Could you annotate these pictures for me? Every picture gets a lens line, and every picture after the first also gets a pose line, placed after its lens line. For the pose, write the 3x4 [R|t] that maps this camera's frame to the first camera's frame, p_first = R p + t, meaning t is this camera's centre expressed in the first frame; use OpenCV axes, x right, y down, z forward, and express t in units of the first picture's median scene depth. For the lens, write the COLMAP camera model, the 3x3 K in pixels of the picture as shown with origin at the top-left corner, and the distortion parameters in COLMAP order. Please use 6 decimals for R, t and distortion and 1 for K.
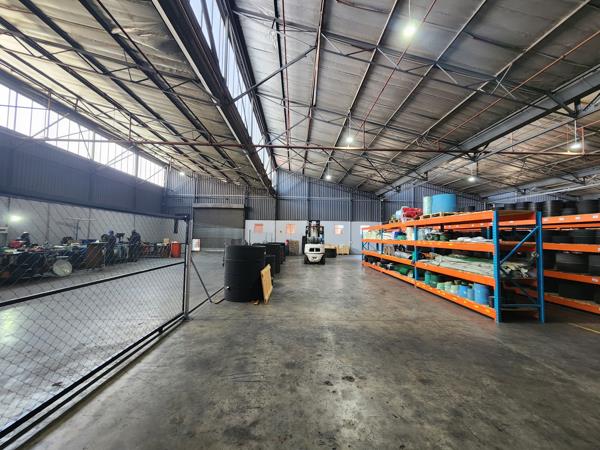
lens RADIAL K [[246.4, 0, 300.5], [0, 246.4, 221.7], [0, 0, 1]] dist [0.002045, -0.001108]
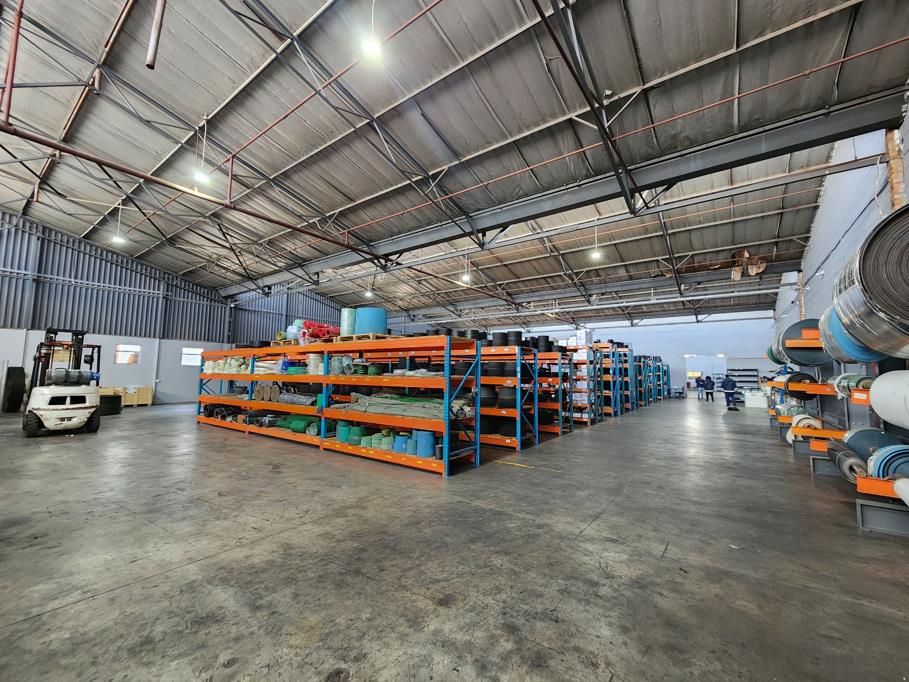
lens RADIAL K [[373.3, 0, 454.5], [0, 373.3, 337.7], [0, 0, 1]] dist [0.002045, -0.001108]
pose [[0.601746, 0.069337, 0.795672, -0.166599], [-0.049390, 0.997548, -0.049577, 0.019218], [-0.797159, -0.009466, 0.603696, 0.256386]]
